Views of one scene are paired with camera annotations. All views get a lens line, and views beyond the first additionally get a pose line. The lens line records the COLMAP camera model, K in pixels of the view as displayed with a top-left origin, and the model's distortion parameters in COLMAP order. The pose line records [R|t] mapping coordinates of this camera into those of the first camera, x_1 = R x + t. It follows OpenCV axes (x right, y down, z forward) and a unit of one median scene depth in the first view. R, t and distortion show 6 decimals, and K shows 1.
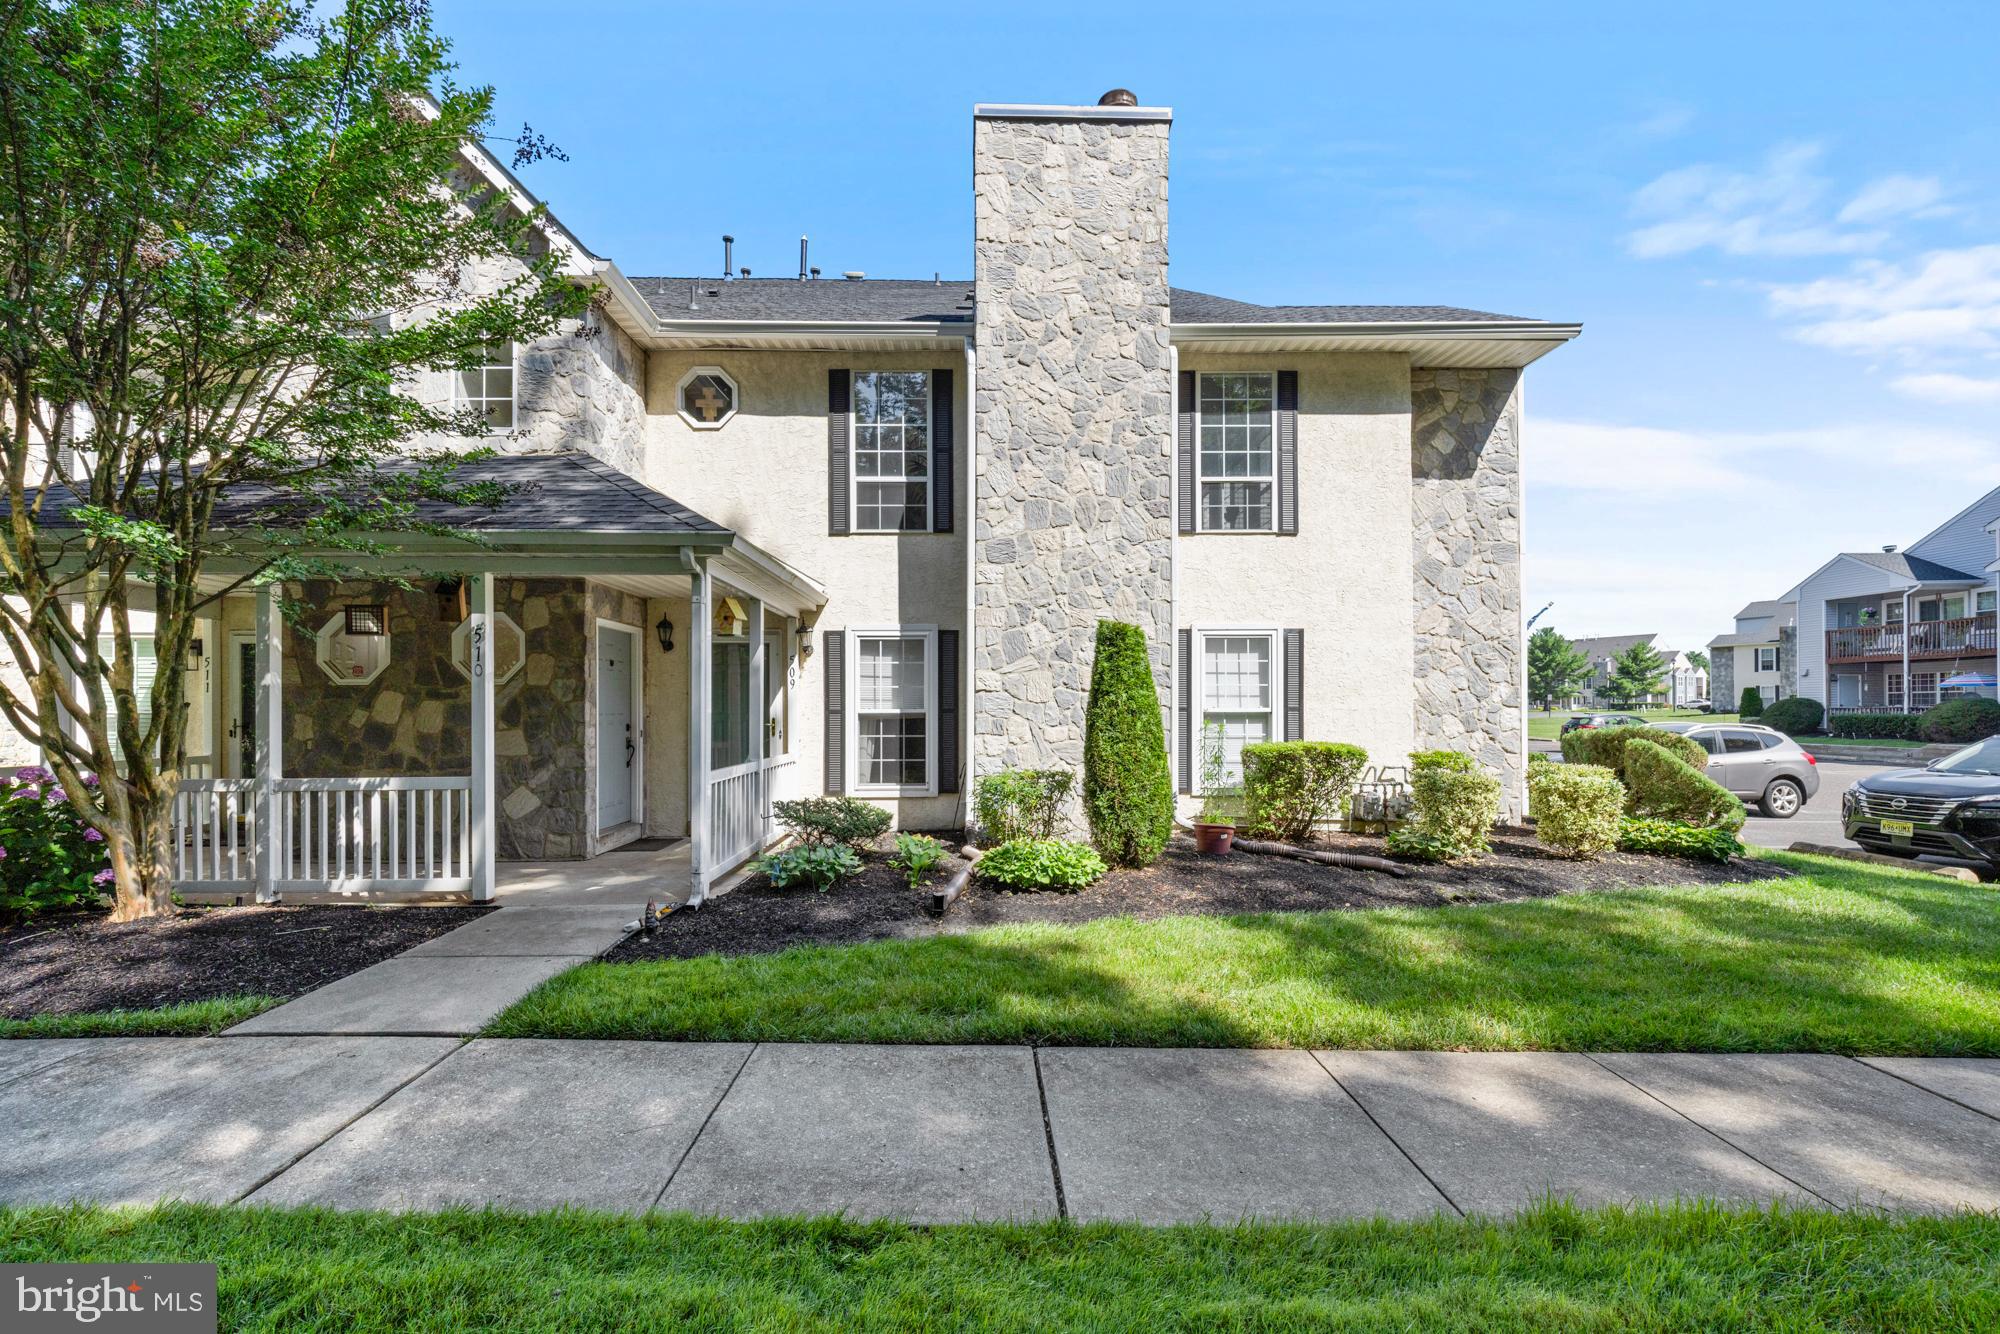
lens RADIAL K [[785.2, 0, 992.2], [0, 785.2, 701.0], [0, 0, 1]] dist [-0.000153, -0.000104]
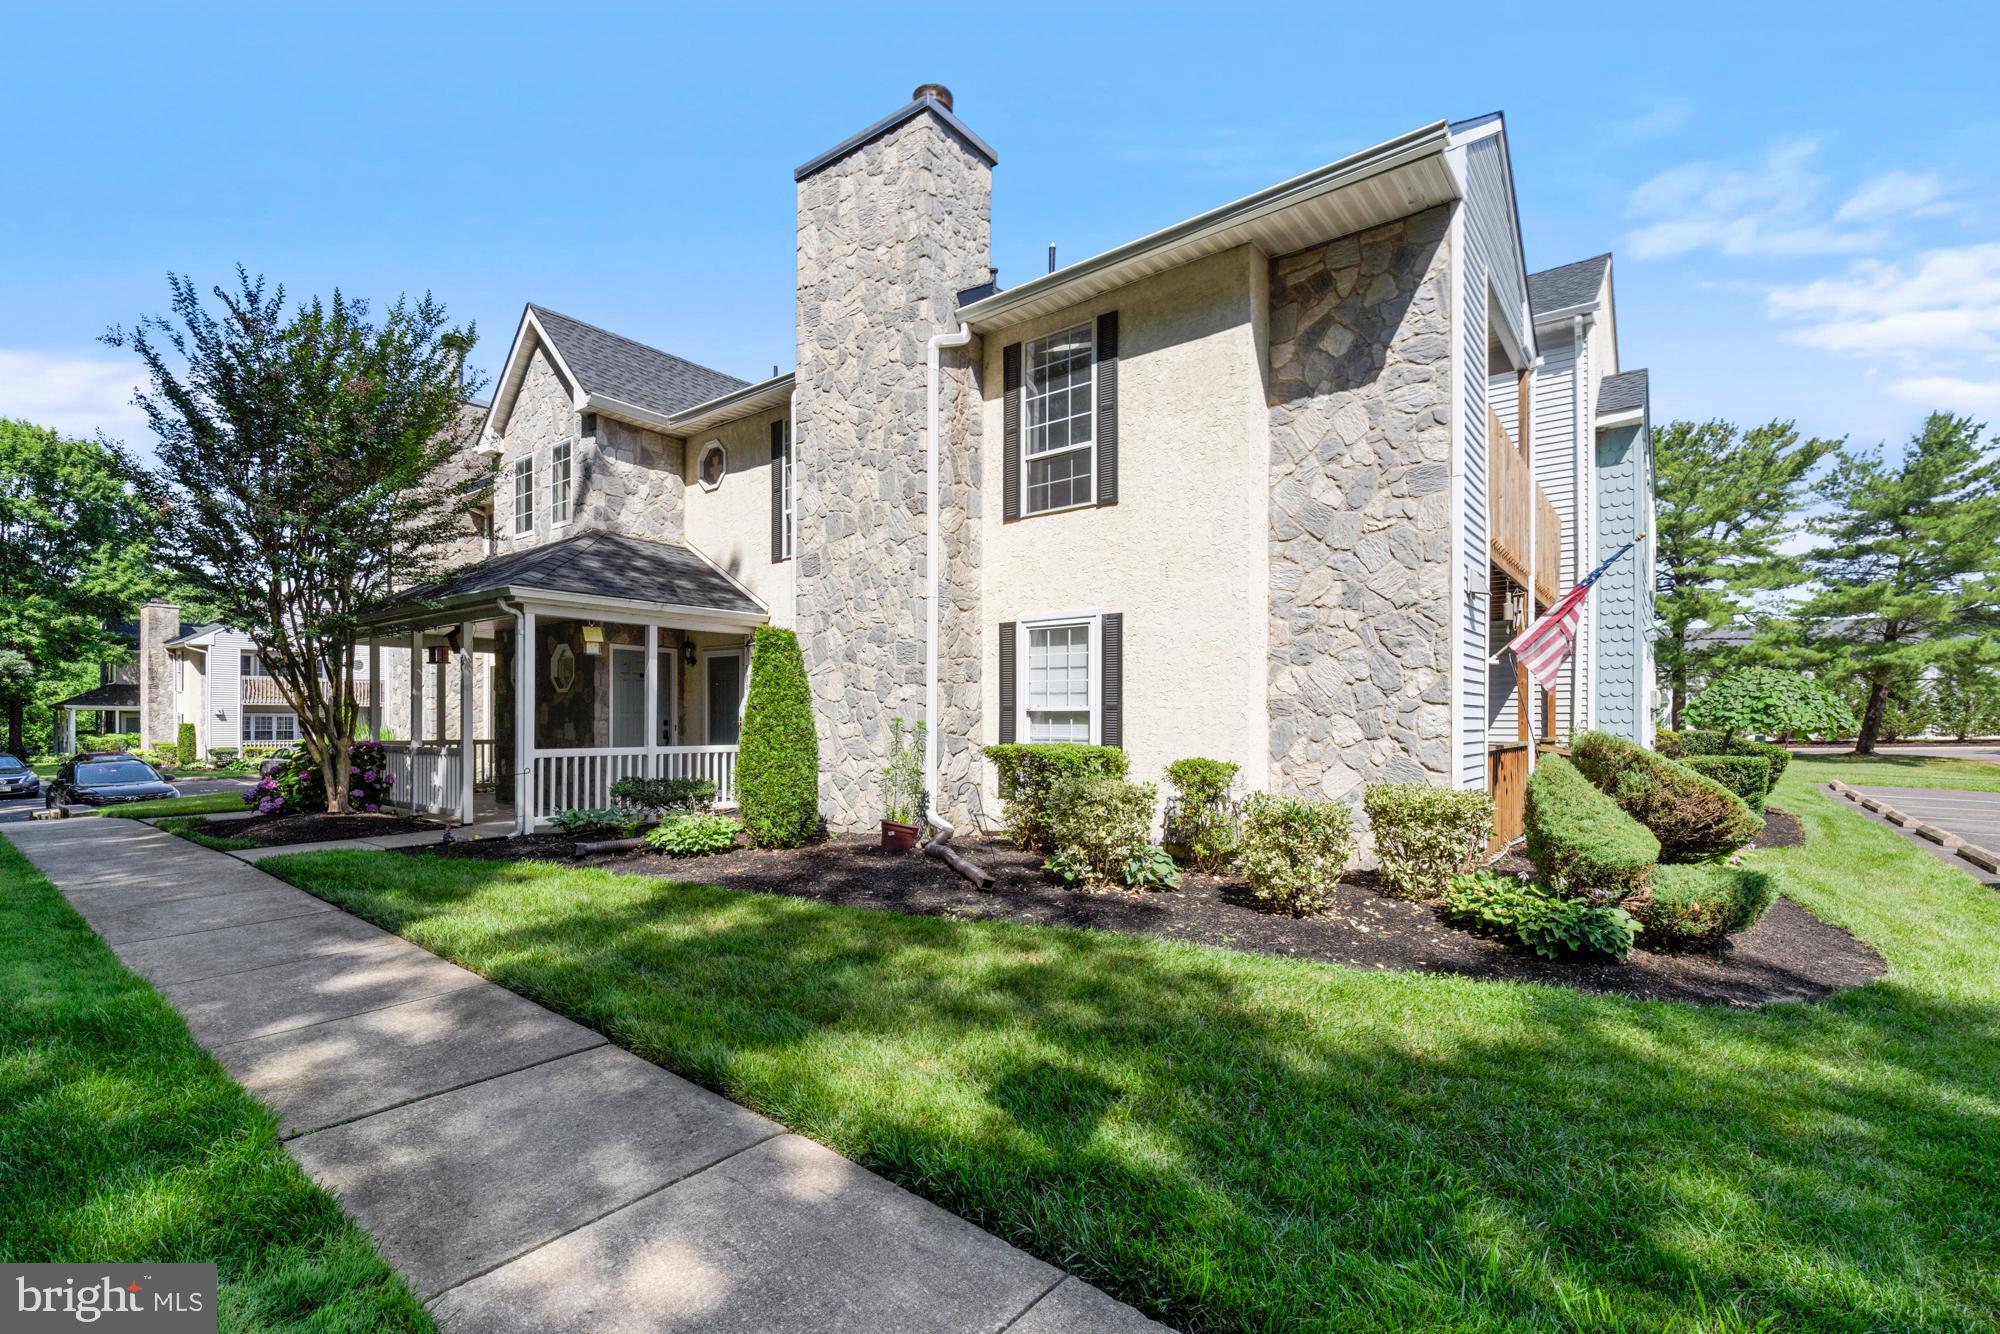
lens RADIAL K [[862.8, 0, 1000.0], [0, 862.8, 716.9], [0, 0, 1]] dist [0.001089, -0.000037]
pose [[0.783891, 0.002852, -0.620892, 0.873164], [0.000821, 0.999984, 0.005629, 0.015312], [0.620898, -0.004922, 0.783876, 0.185809]]
